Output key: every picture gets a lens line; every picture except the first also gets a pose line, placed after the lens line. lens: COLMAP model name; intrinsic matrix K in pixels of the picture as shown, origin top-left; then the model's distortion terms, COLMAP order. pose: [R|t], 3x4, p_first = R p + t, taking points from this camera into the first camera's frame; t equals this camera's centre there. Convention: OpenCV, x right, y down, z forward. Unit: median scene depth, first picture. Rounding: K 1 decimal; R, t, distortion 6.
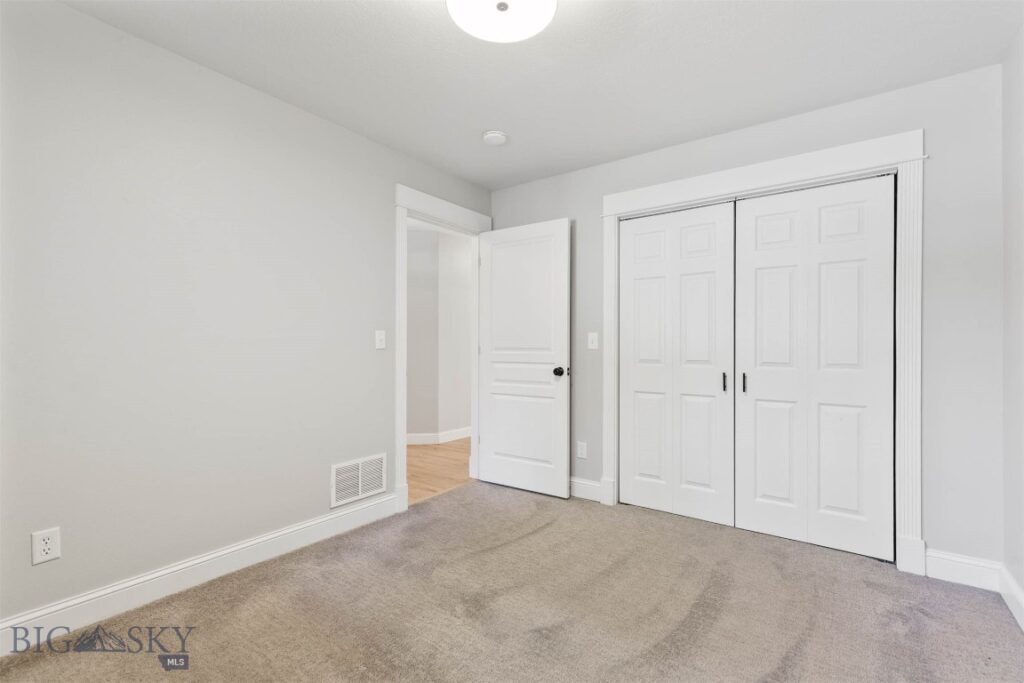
lens RADIAL K [[421.1, 0, 513.2], [0, 421.1, 342.6], [0, 0, 1]] dist [-0.003235, -0.000237]
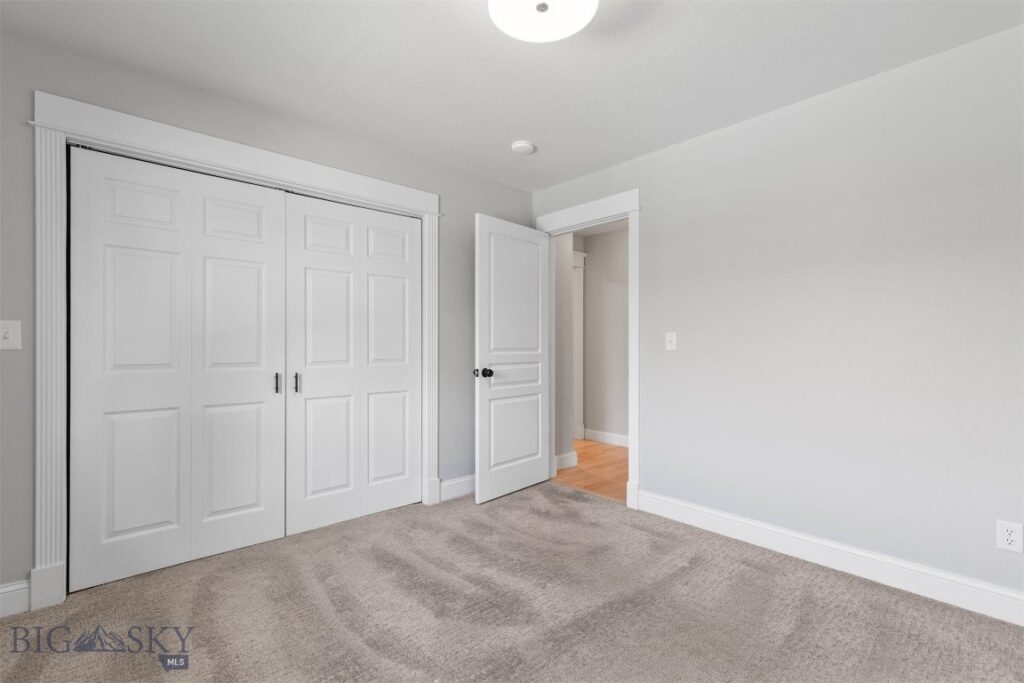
lens RADIAL K [[461.2, 0, 513.0], [0, 461.2, 344.5], [0, 0, 1]] dist [0.010499, -0.001185]
pose [[0.229744, -0.001795, 0.973249, -0.354804], [-0.005927, 0.999977, 0.003244, 0.000267], [-0.973233, -0.006514, 0.229728, 0.258208]]
